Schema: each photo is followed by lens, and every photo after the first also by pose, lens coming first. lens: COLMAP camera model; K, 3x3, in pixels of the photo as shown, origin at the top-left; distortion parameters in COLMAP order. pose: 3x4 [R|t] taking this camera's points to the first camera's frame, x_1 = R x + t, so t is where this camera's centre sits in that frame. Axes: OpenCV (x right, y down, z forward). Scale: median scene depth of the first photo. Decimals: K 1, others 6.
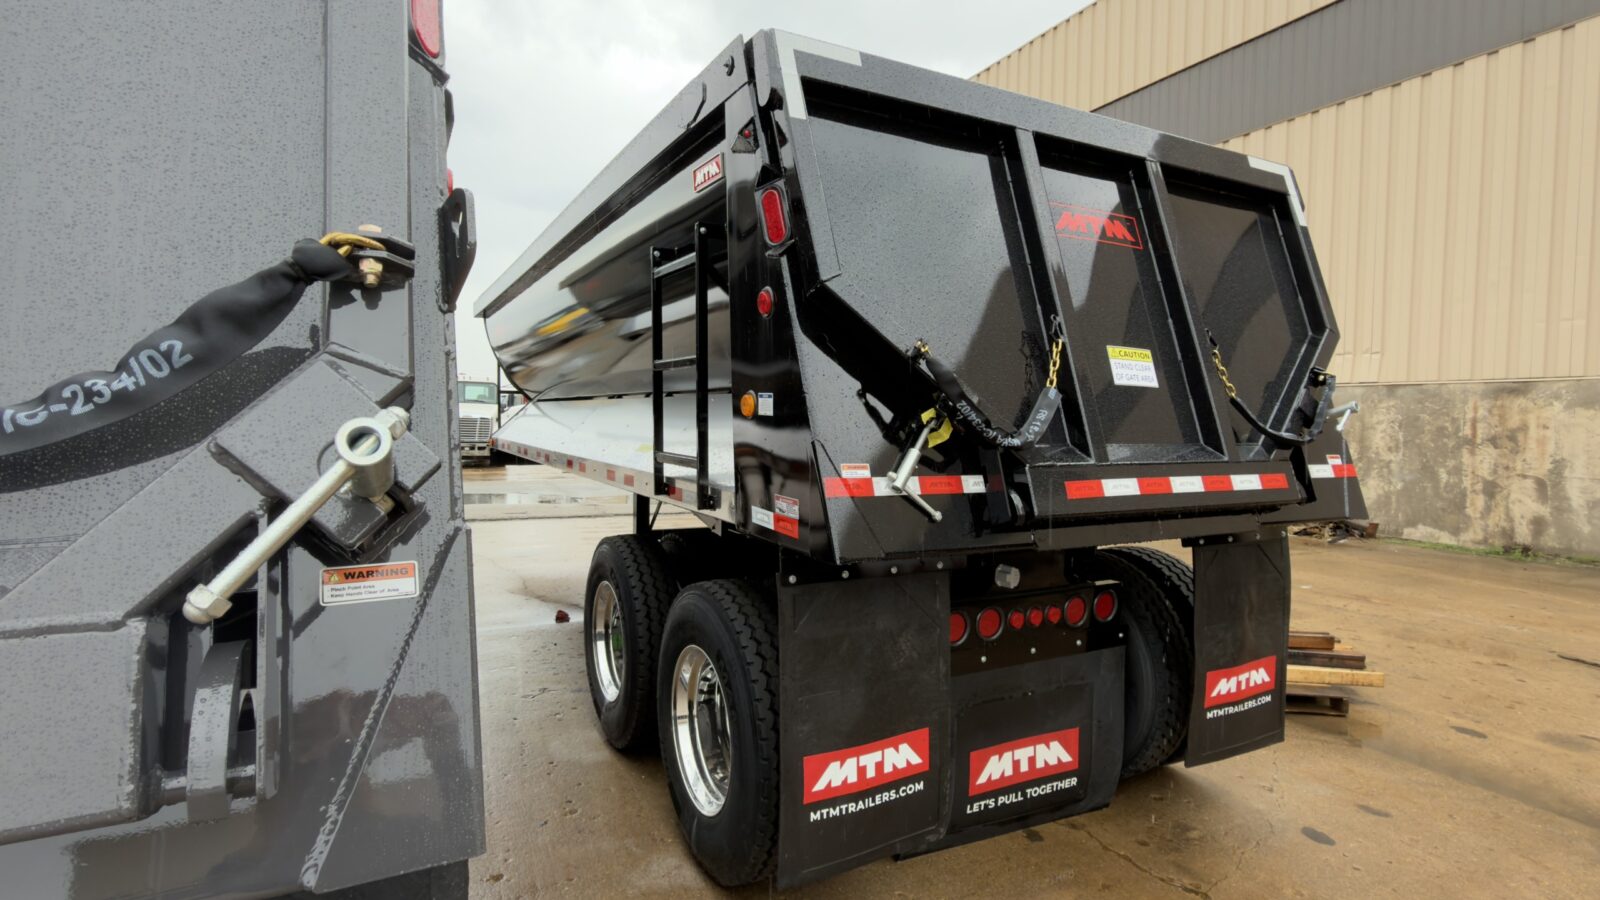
lens RADIAL K [[843.3, 0, 812.3], [0, 843.3, 439.5], [0, 0, 1]] dist [-0.009695, 0.000538]
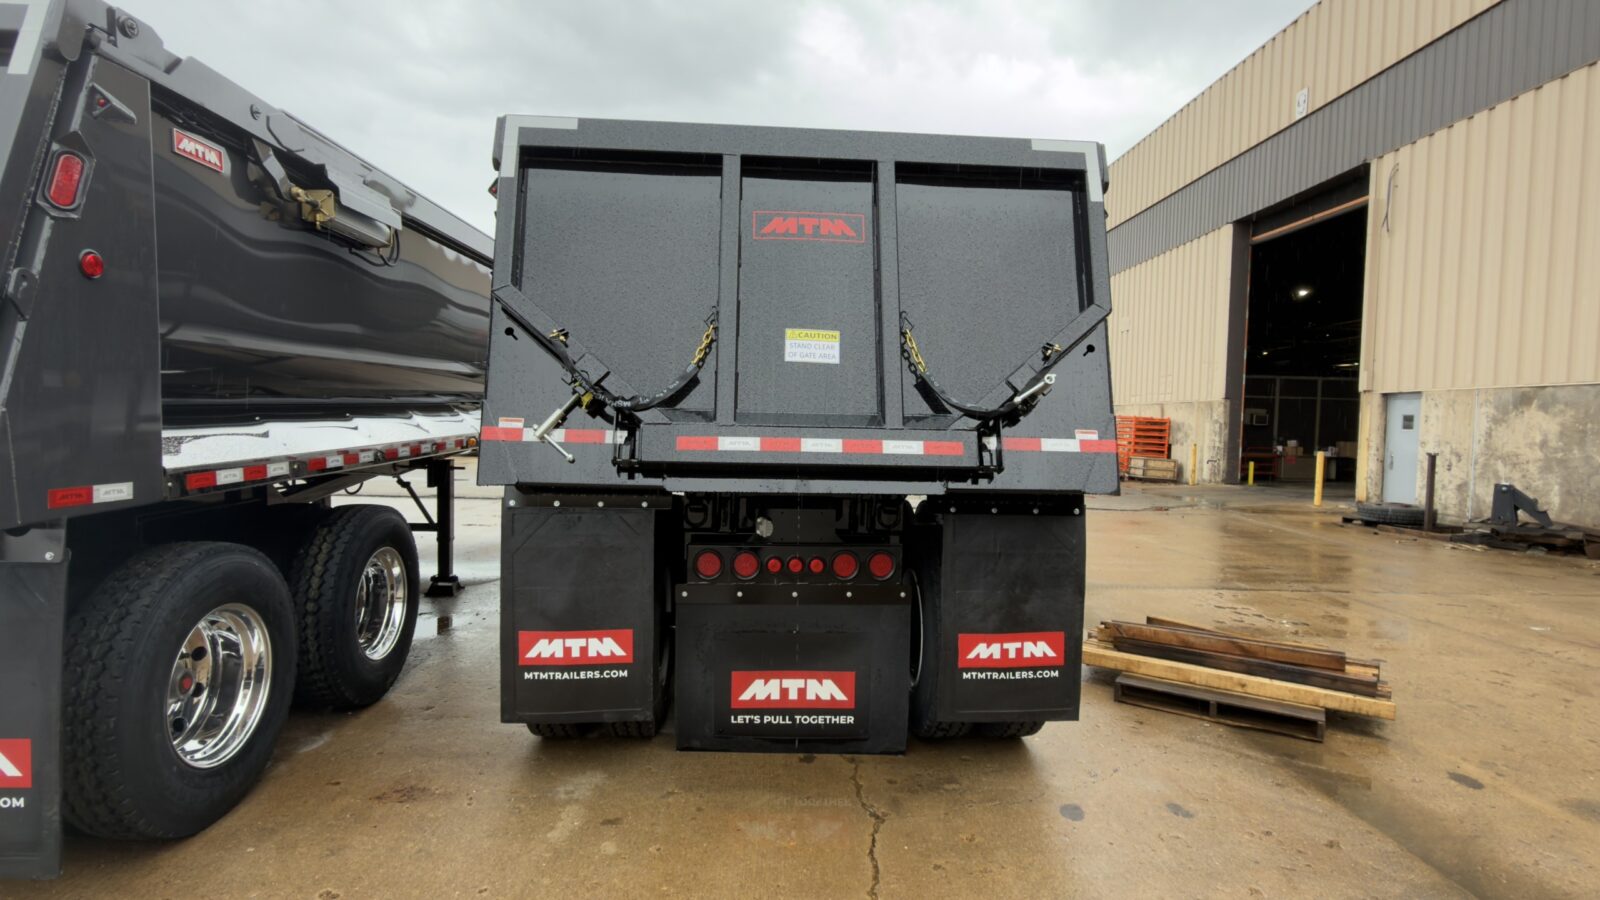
lens RADIAL K [[843.3, 0, 794.4], [0, 843.3, 442.3], [0, 0, 1]] dist [-0.009695, 0.000538]
pose [[0.906216, 0.019763, -0.422352, 0.737072], [-0.023054, 0.999731, -0.002684, 0.043271], [0.422185, 0.012169, 0.906428, -0.056333]]
